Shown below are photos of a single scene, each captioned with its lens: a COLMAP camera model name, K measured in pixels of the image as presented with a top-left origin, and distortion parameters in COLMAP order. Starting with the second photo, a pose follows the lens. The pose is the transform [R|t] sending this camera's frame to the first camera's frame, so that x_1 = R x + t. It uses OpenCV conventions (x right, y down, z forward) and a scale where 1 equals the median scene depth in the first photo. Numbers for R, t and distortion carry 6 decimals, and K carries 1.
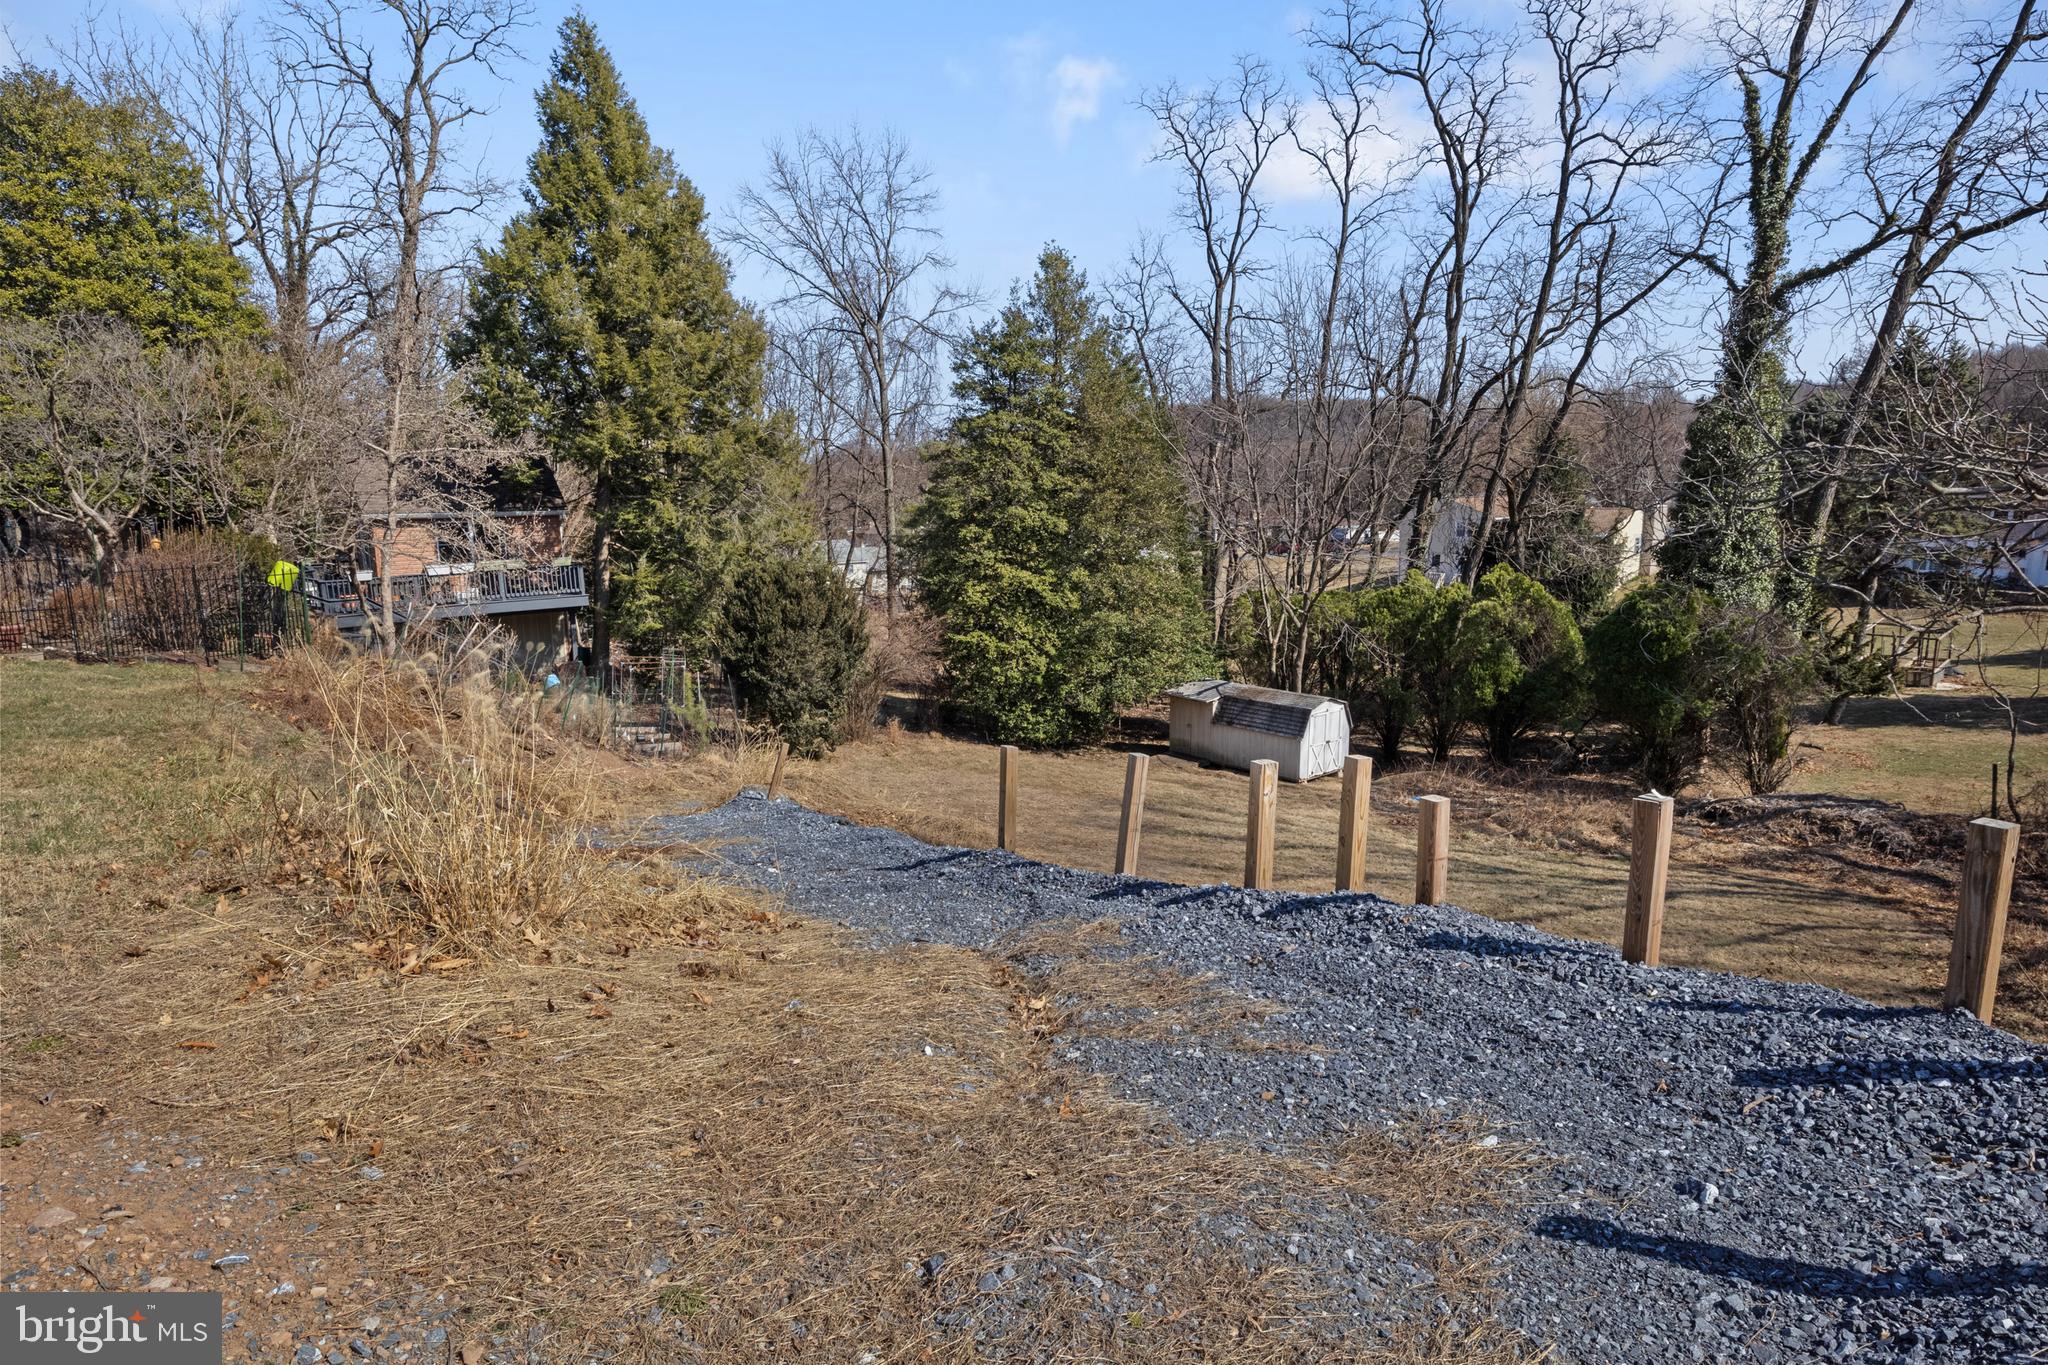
lens RADIAL K [[1192.7, 0, 1019.5], [0, 1192.7, 702.4], [0, 0, 1]] dist [-0.000384, -0.004766]
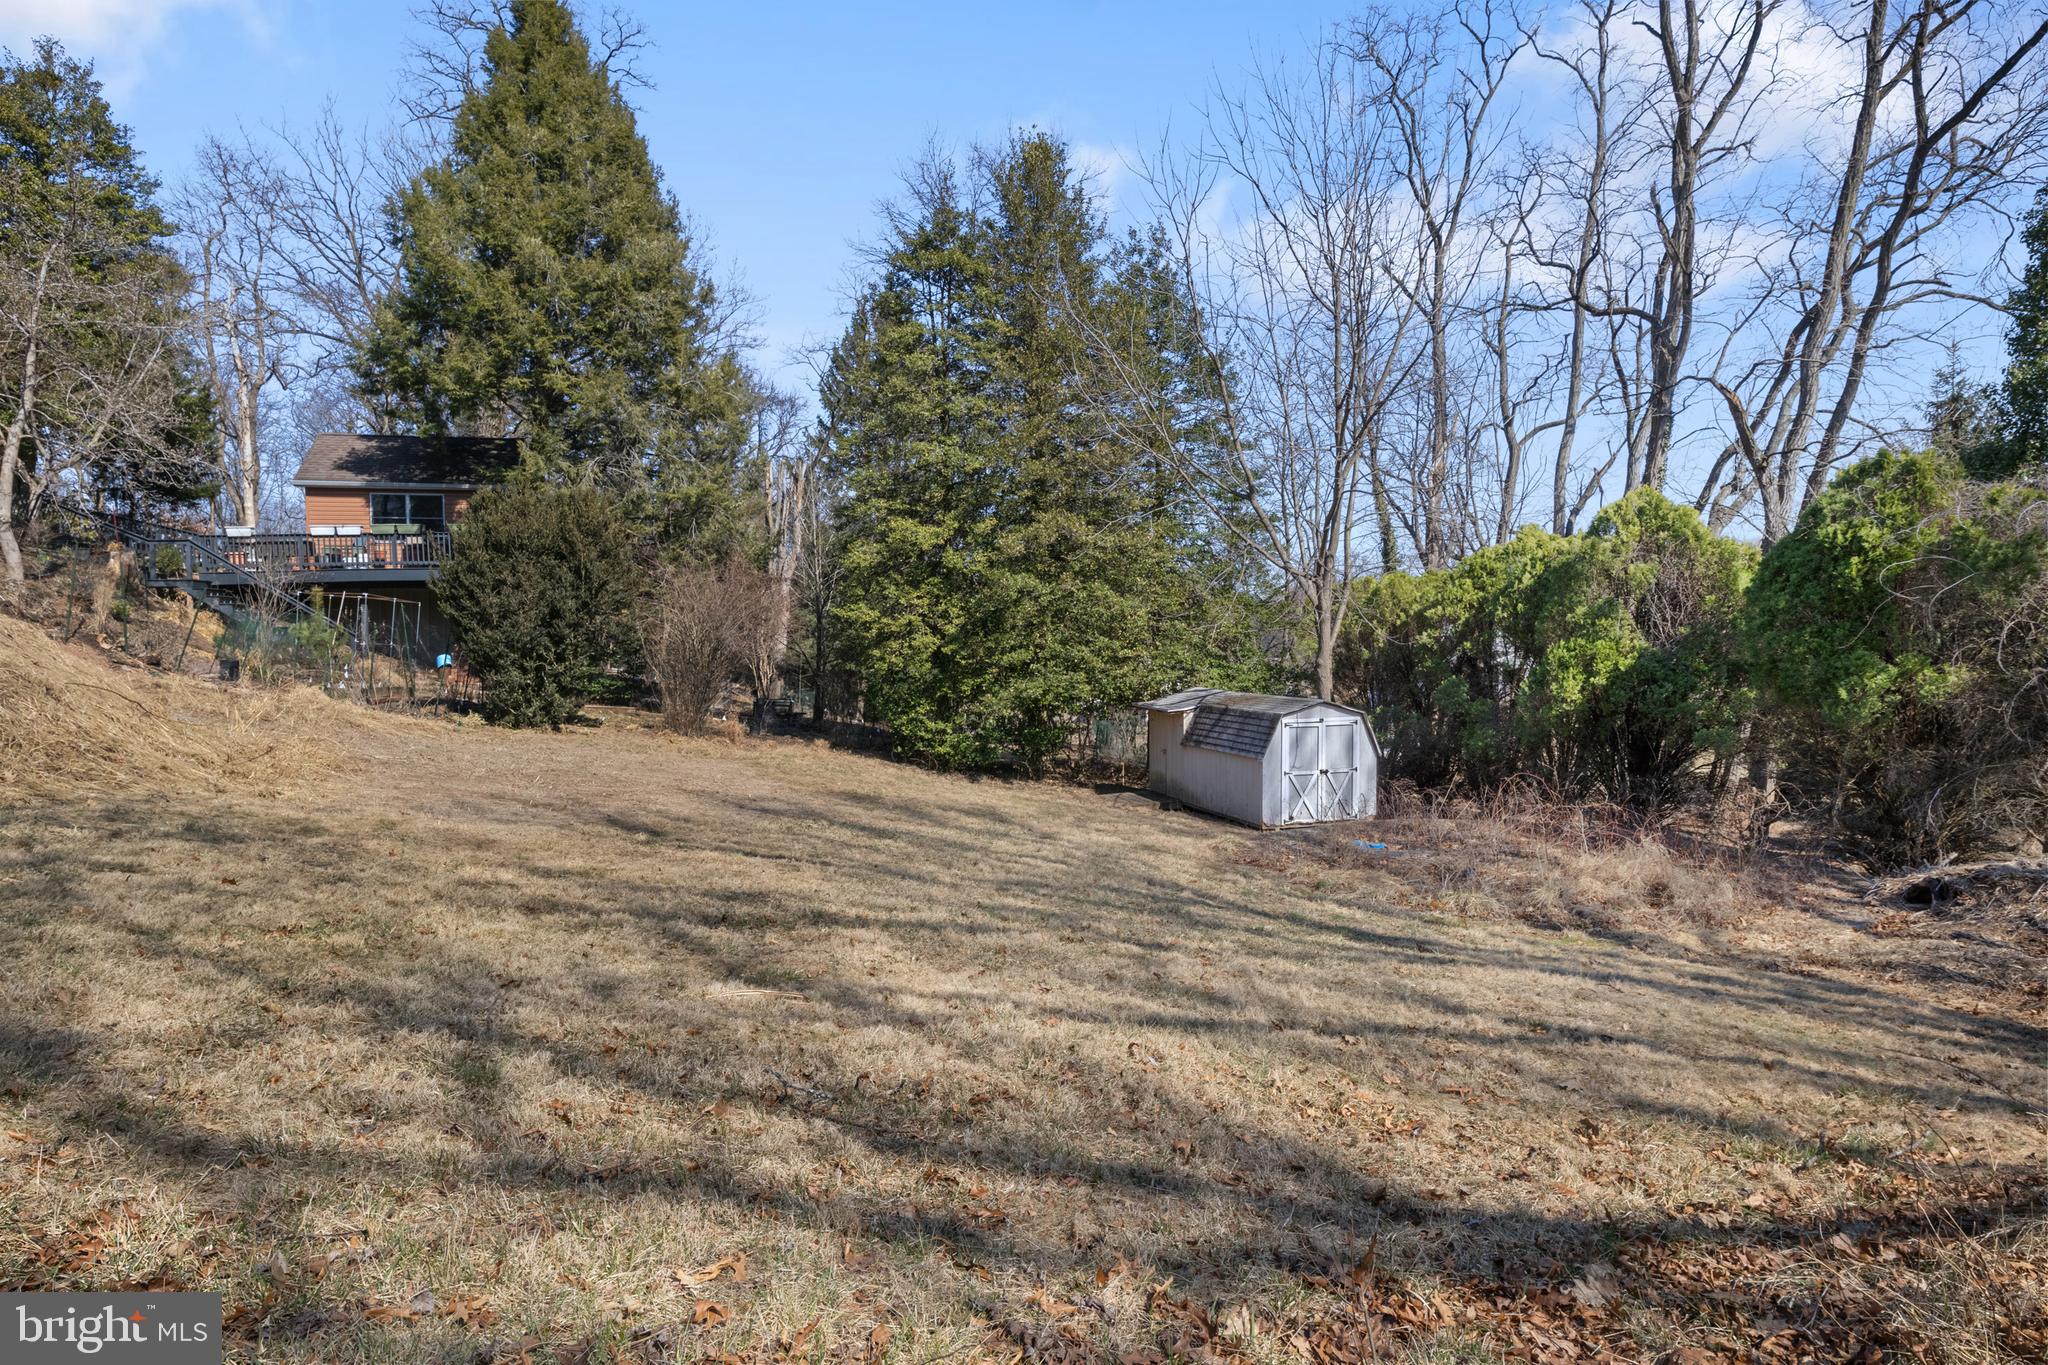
lens RADIAL K [[1191.8, 0, 1024.0], [0, 1191.8, 682.5], [0, 0, 1]] dist [0.003962, 0.001173]
pose [[0.922247, 0.020095, -0.386079, 0.354479], [-0.073272, 0.989633, -0.123521, 0.076042], [0.379595, 0.142206, 0.914158, 0.357355]]
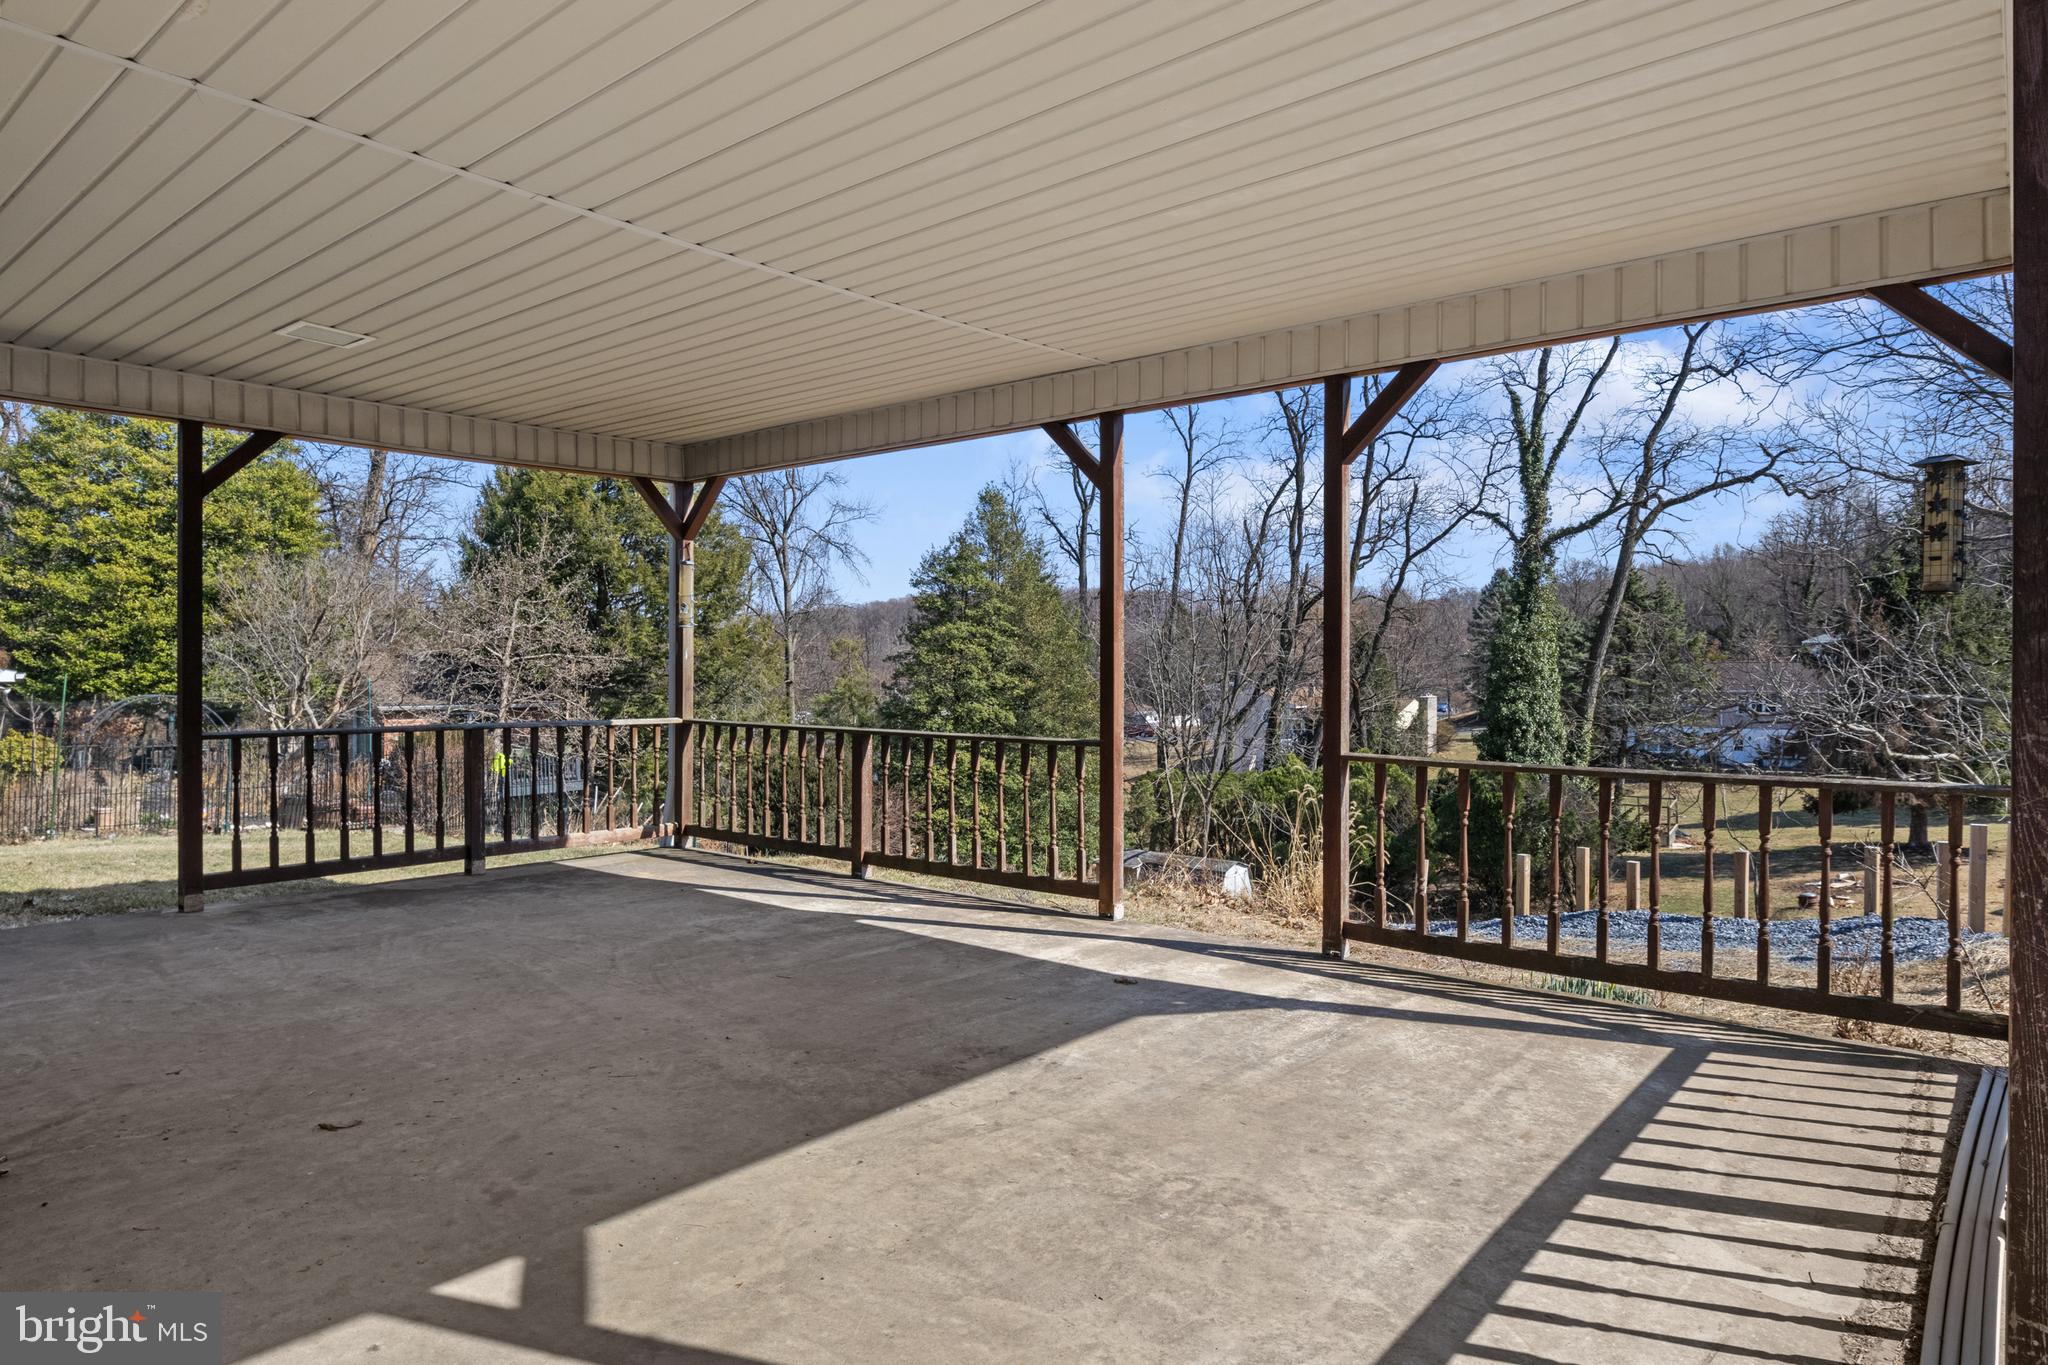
lens RADIAL K [[1210.0, 0, 1021.4], [0, 1210.0, 673.8], [0, 0, 1]] dist [-0.005352, 0.000099]
pose [[0.982203, 0.007547, 0.187669, -0.178186], [0.025510, 0.984574, -0.173101, 0.014616], [-0.186081, 0.174808, 0.966859, -0.155567]]
